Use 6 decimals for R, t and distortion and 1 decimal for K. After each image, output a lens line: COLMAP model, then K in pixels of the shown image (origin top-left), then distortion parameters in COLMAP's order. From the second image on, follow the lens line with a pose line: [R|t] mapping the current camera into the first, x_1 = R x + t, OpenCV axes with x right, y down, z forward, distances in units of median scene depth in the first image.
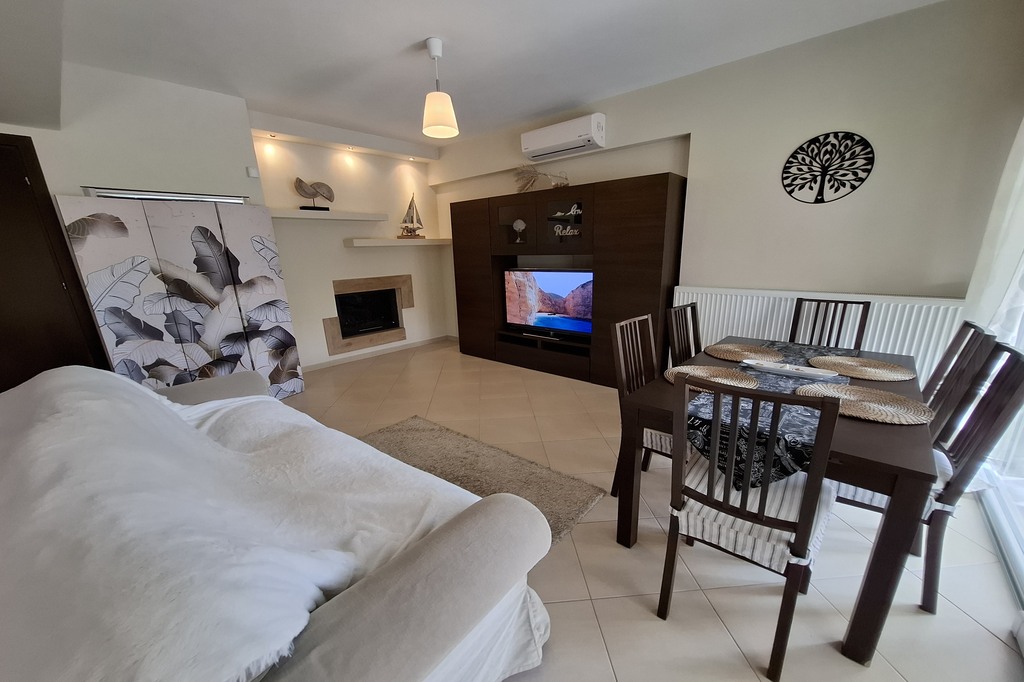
lens RADIAL K [[399.2, 0, 515.2], [0, 399.2, 357.5], [0, 0, 1]] dist [-0.006094, -0.000102]
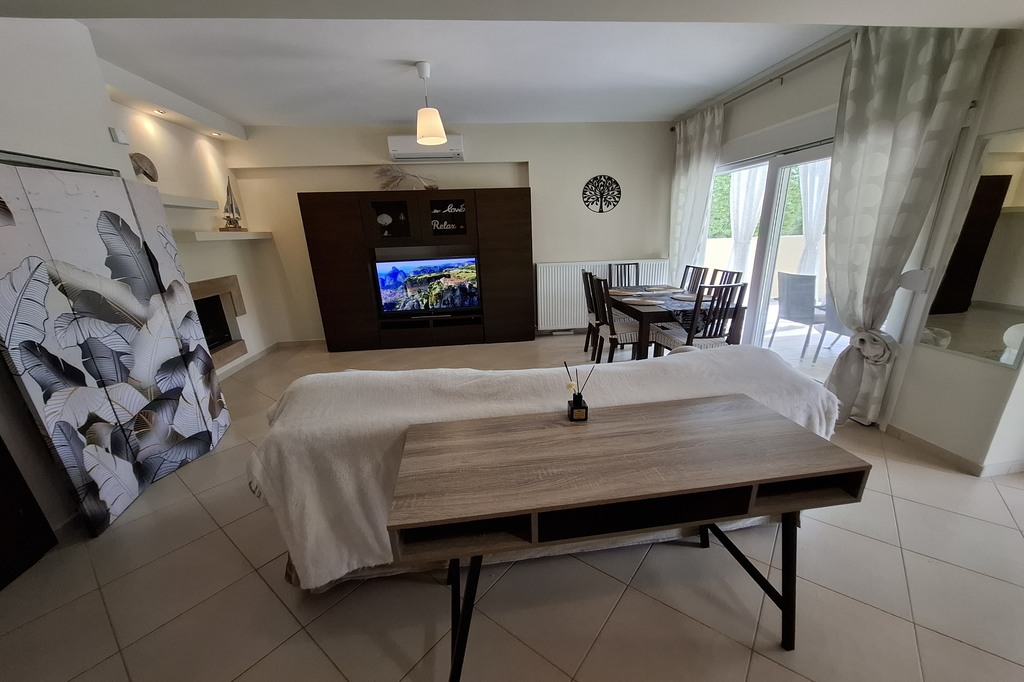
lens RADIAL K [[399.2, 0, 515.2], [0, 399.2, 357.5], [0, 0, 1]] dist [-0.006094, -0.000102]
pose [[0.669440, -0.219470, 0.709706, -0.835201], [0.210883, 0.972204, 0.101726, -0.005158], [-0.712305, 0.081565, 0.697115, 0.039340]]
